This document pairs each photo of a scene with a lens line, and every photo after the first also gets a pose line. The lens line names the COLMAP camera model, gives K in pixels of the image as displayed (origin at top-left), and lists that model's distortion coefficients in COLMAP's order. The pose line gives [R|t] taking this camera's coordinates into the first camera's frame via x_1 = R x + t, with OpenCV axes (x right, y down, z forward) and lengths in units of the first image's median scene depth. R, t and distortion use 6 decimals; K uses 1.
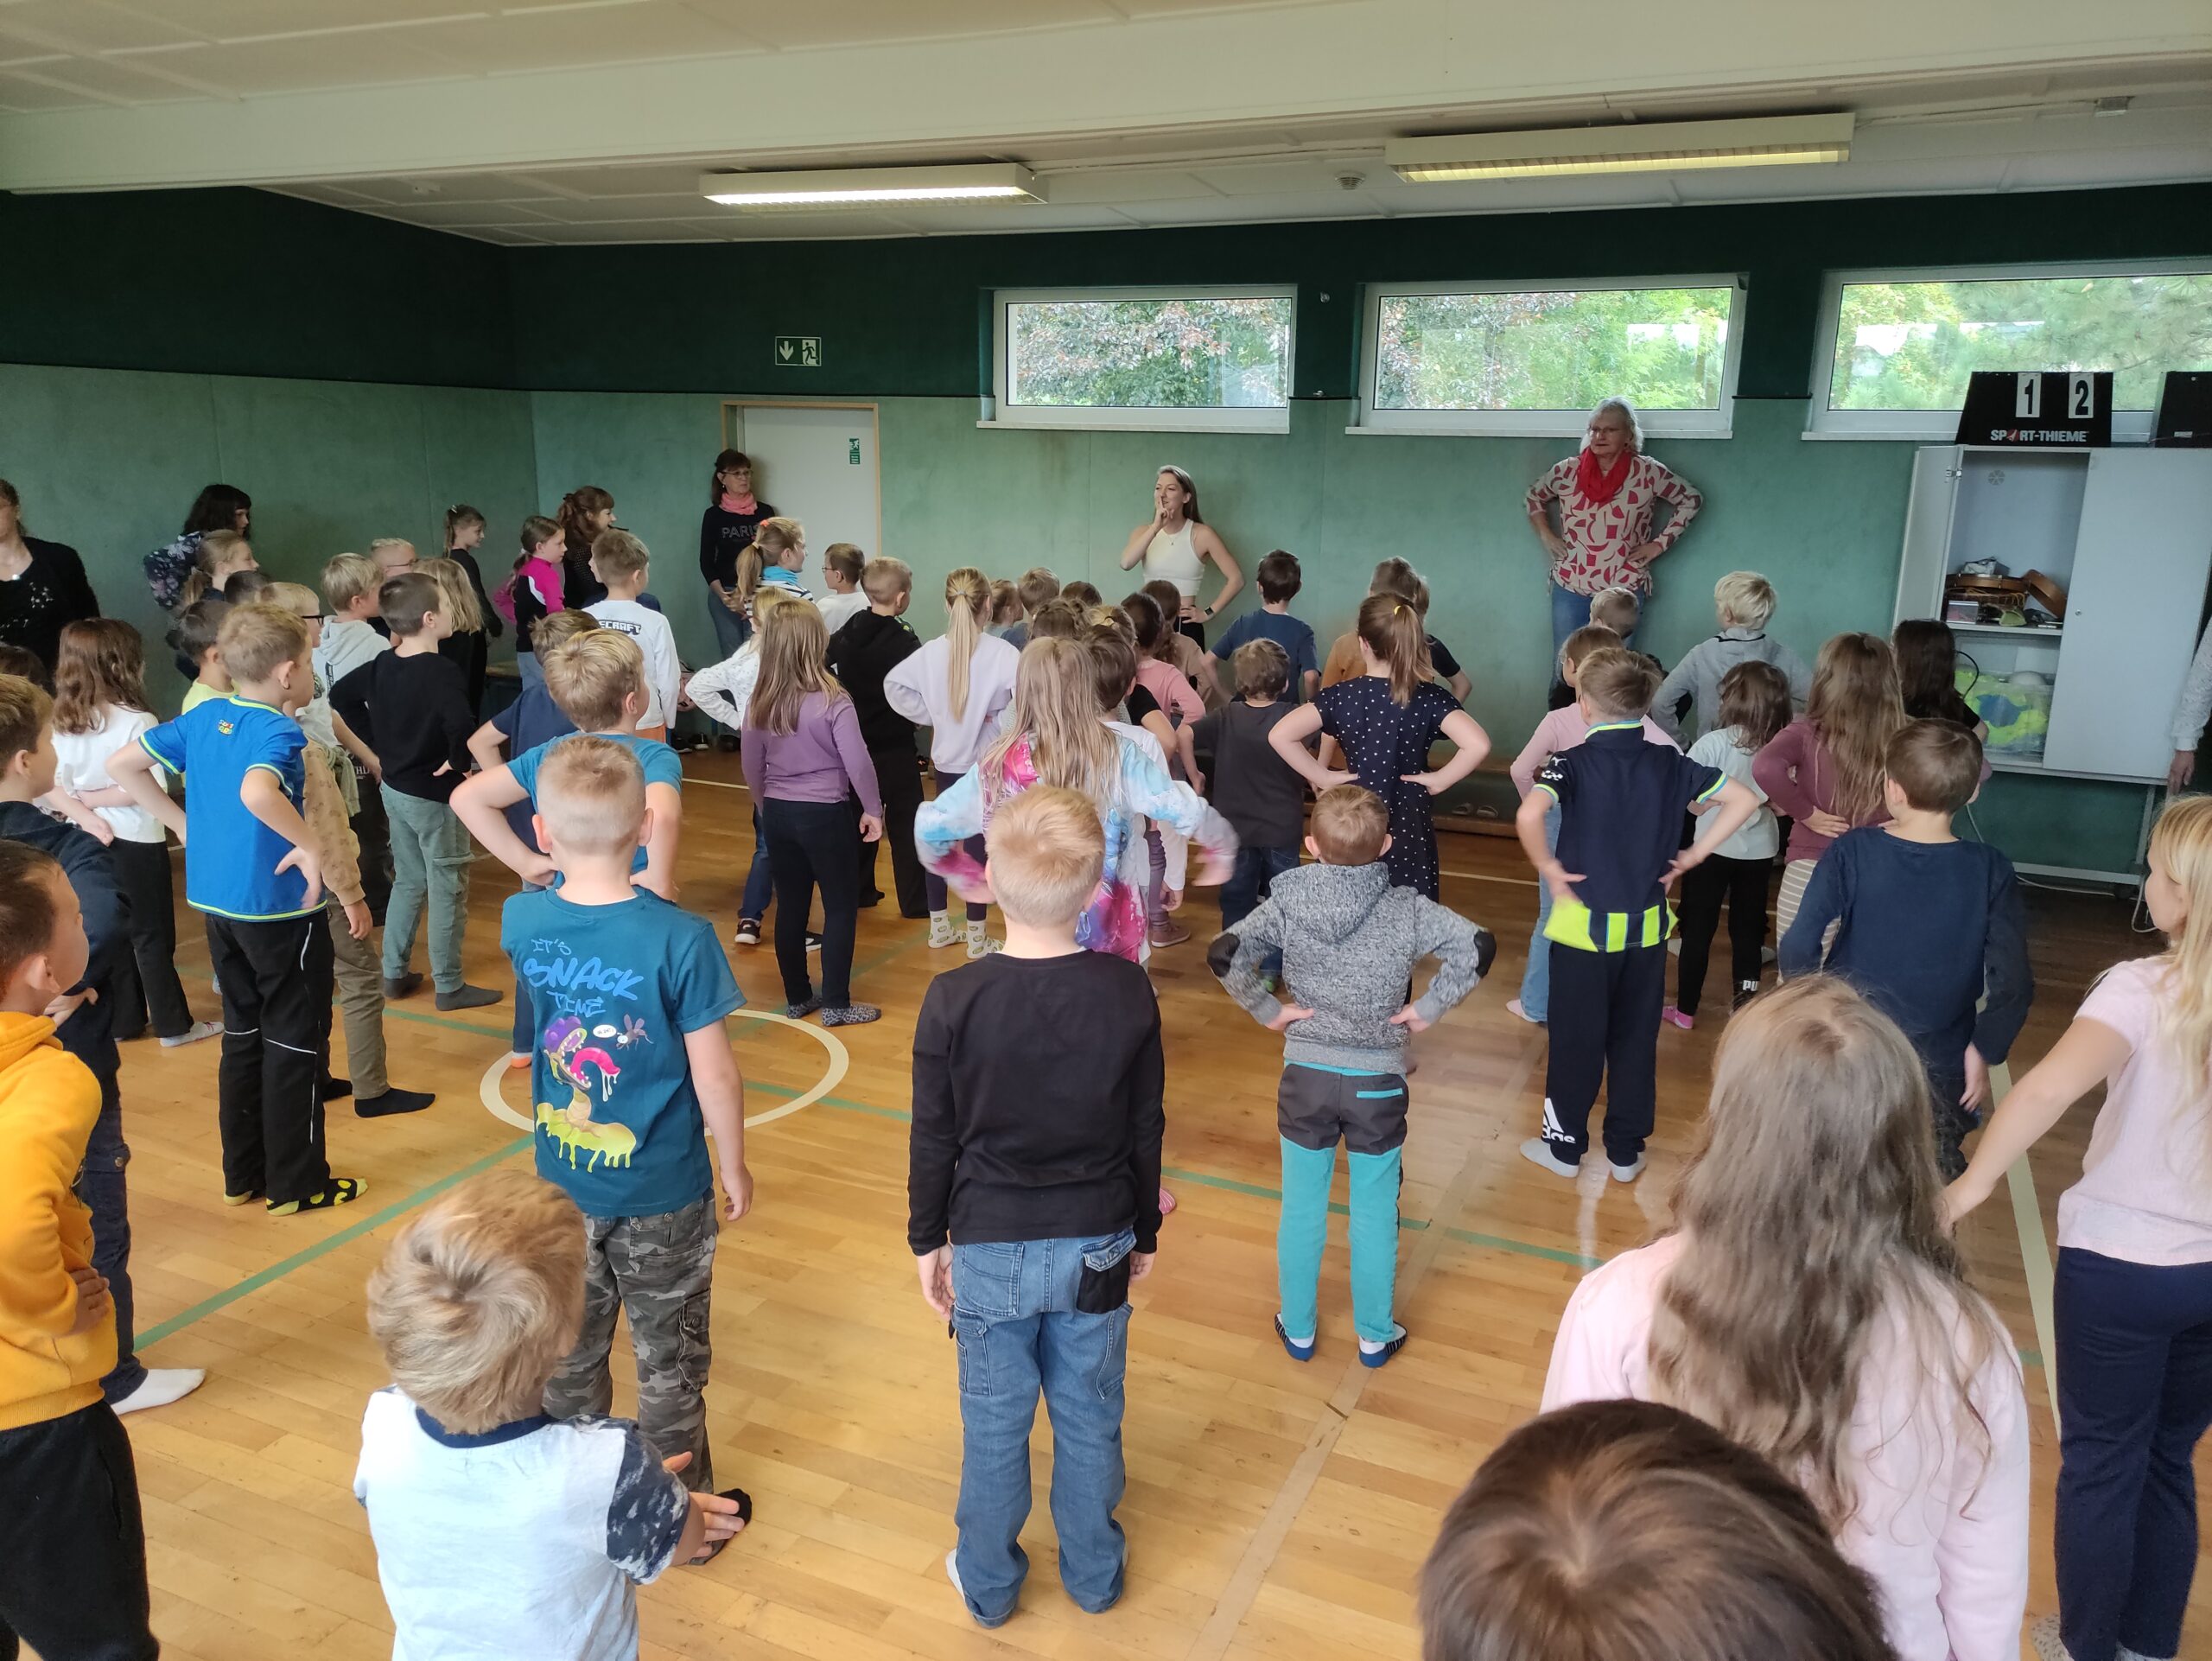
lens RADIAL K [[1628.4, 0, 1104.2], [0, 1628.4, 829.2], [0, 0, 1]] dist [0.059250, -0.018200]
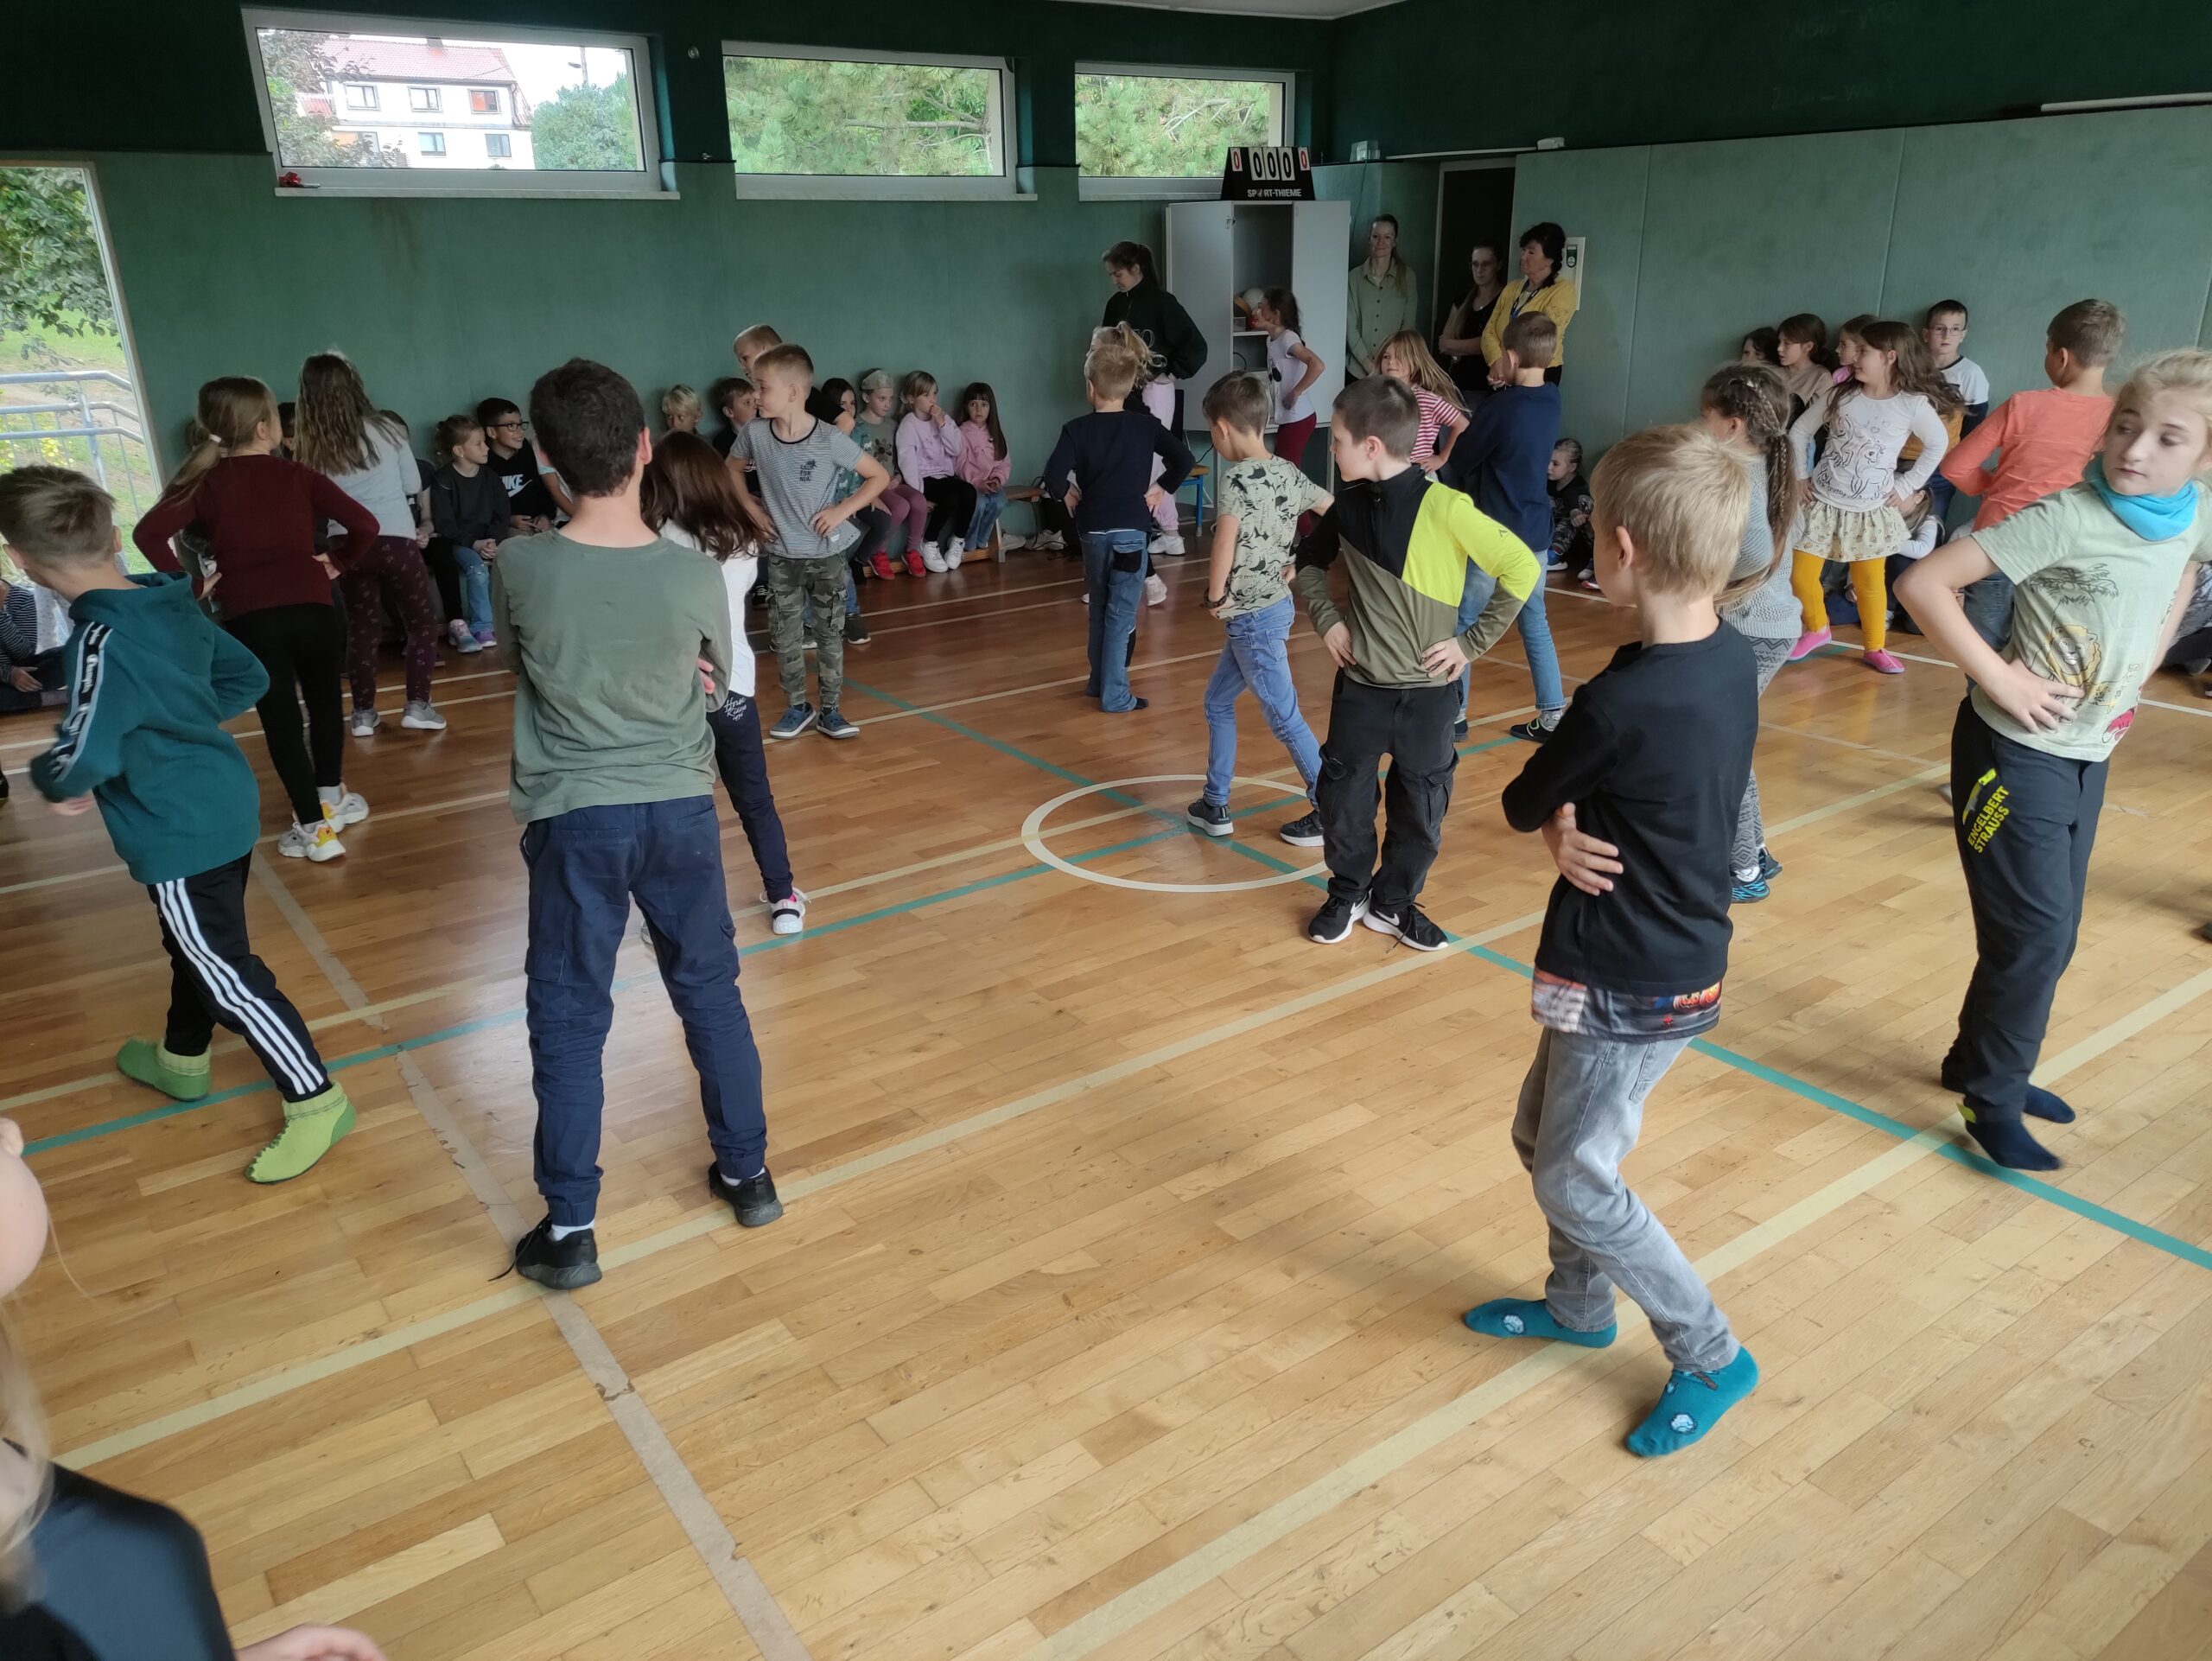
lens RADIAL K [[1628.4, 0, 1105.2], [0, 1628.4, 835.9], [0, 0, 1]] dist [0.059250, -0.018200]
pose [[0.462278, -0.340457, 0.818772, -0.689481], [0.224722, 0.938193, 0.263236, -0.086489], [-0.857787, 0.062308, 0.510215, 0.301352]]
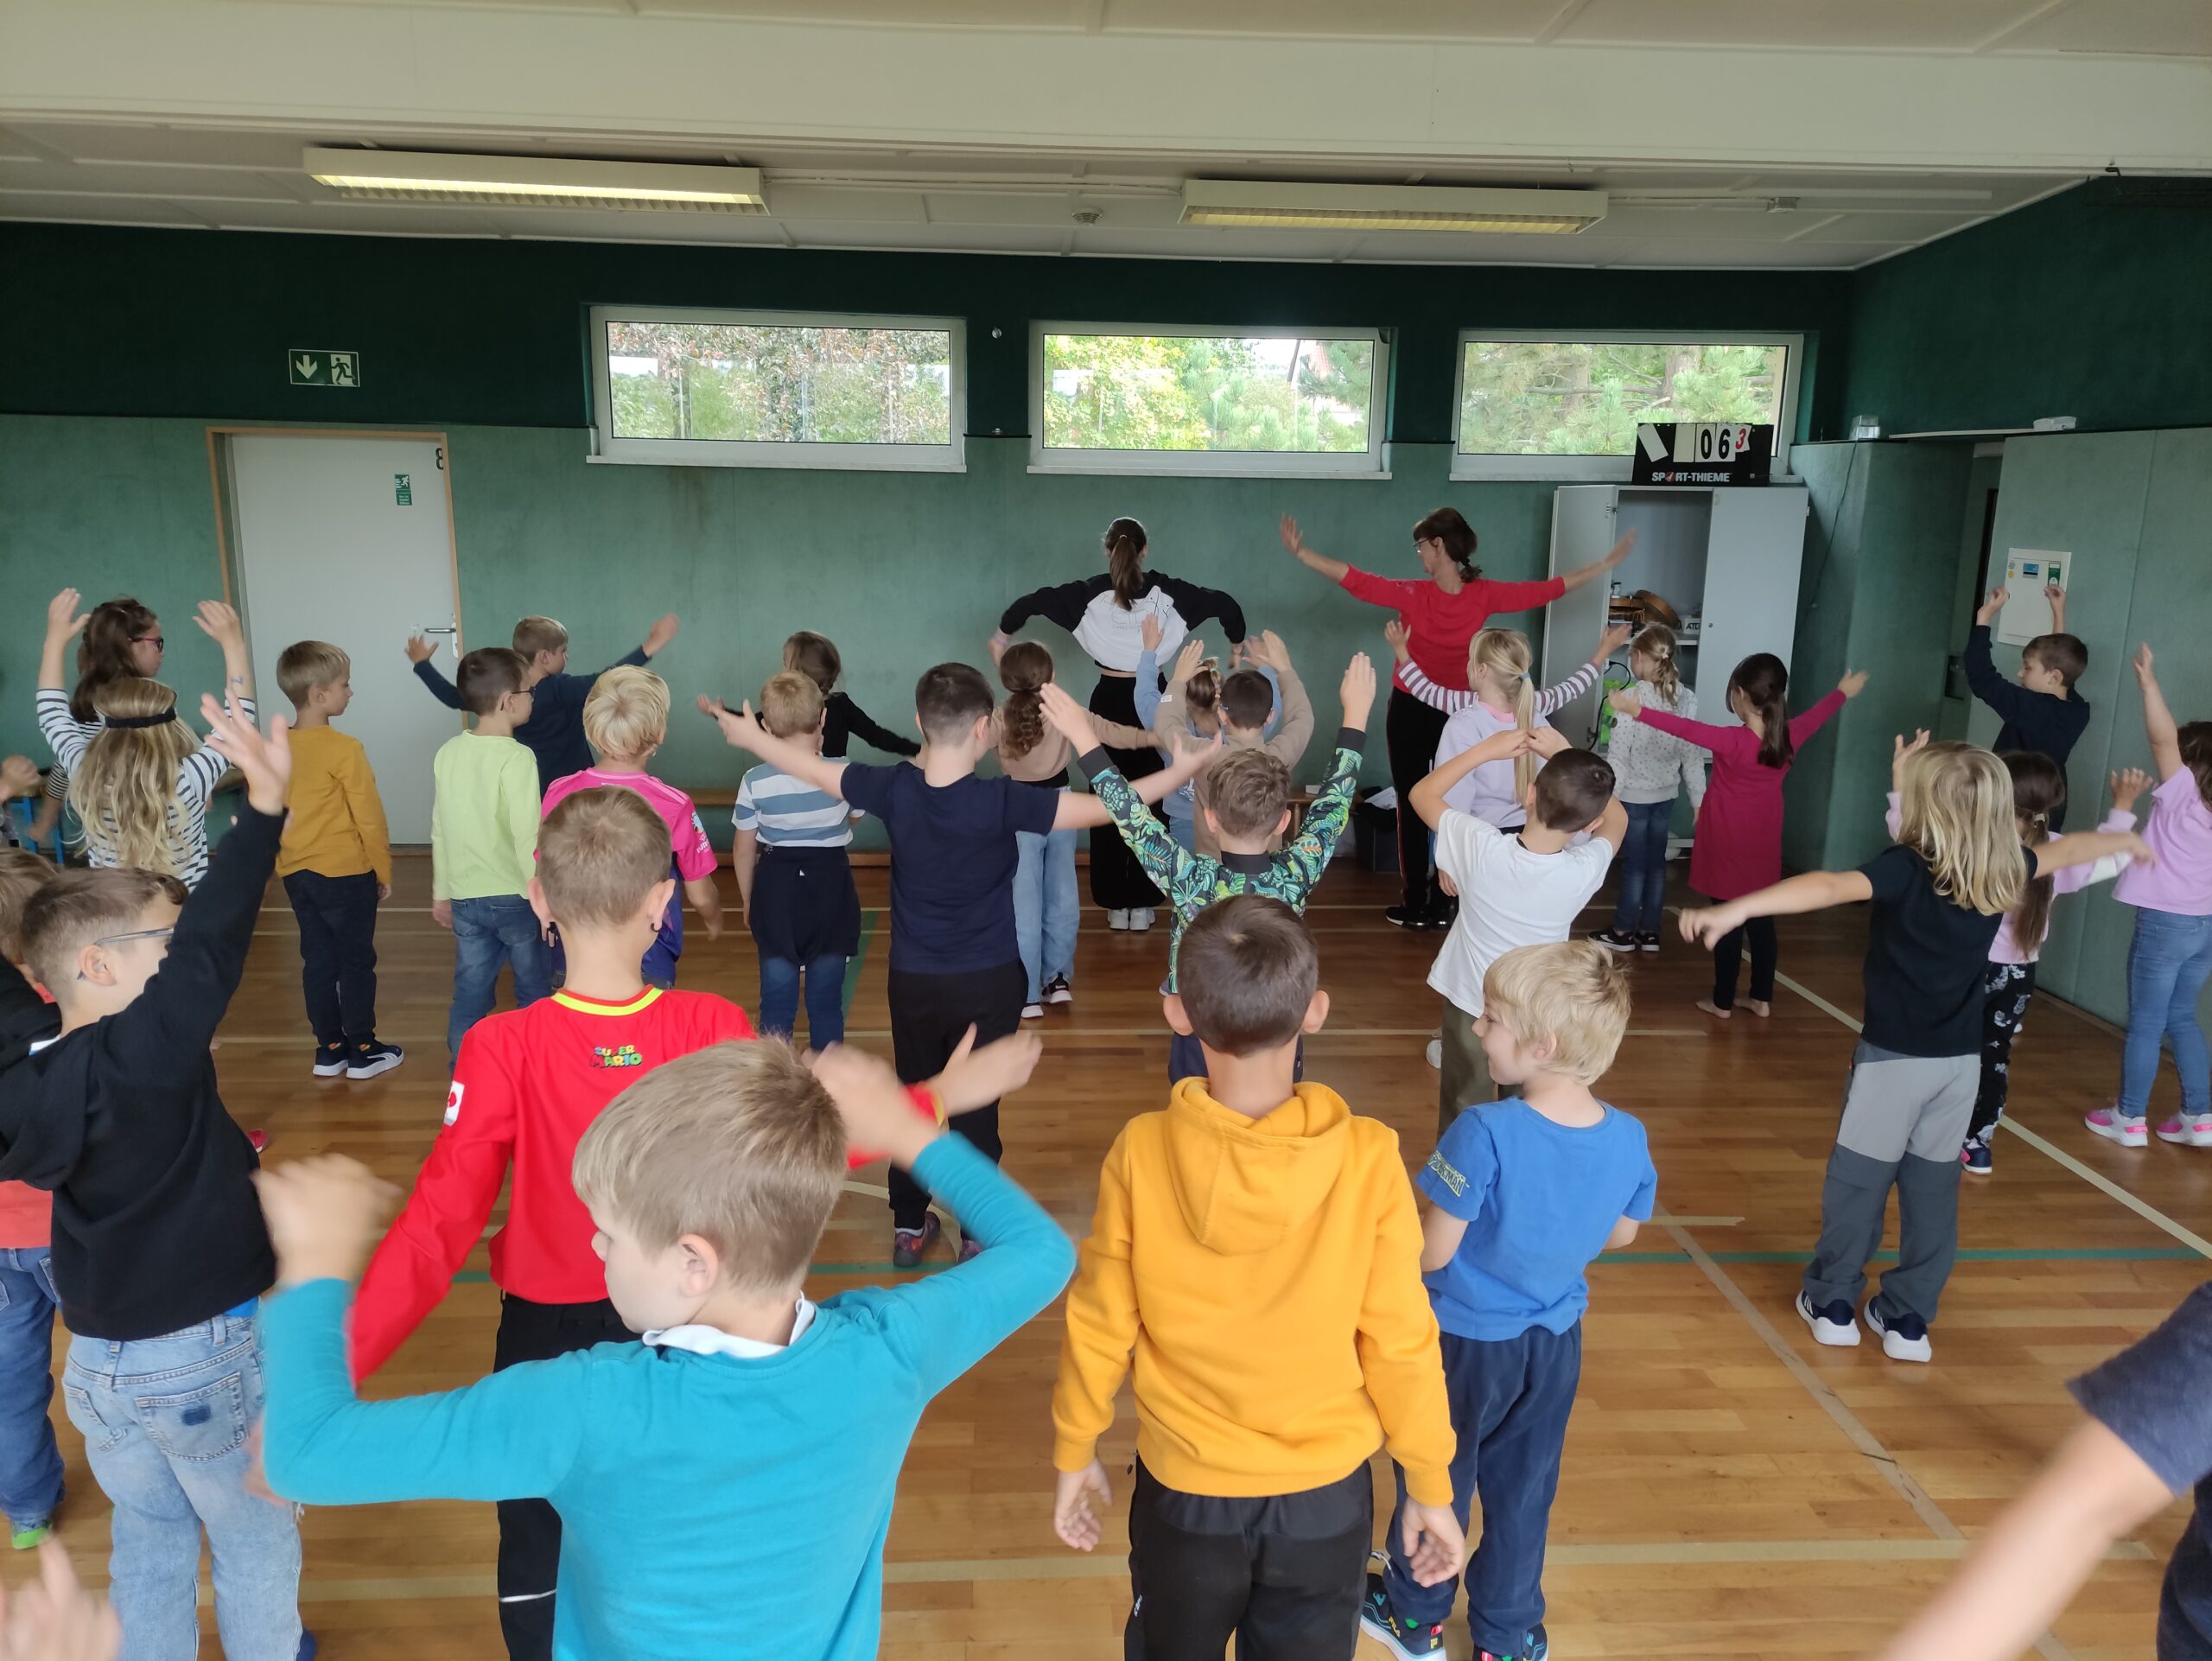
lens RADIAL K [[1628.4, 0, 1103.9], [0, 1628.4, 821.2], [0, 0, 1]] dist [0.059250, -0.018200]
pose [[0.885369, -0.099736, 0.454065, -0.266645], [0.109504, 0.993975, 0.004809, -0.033748], [-0.451809, 0.045464, 0.890955, 0.118599]]
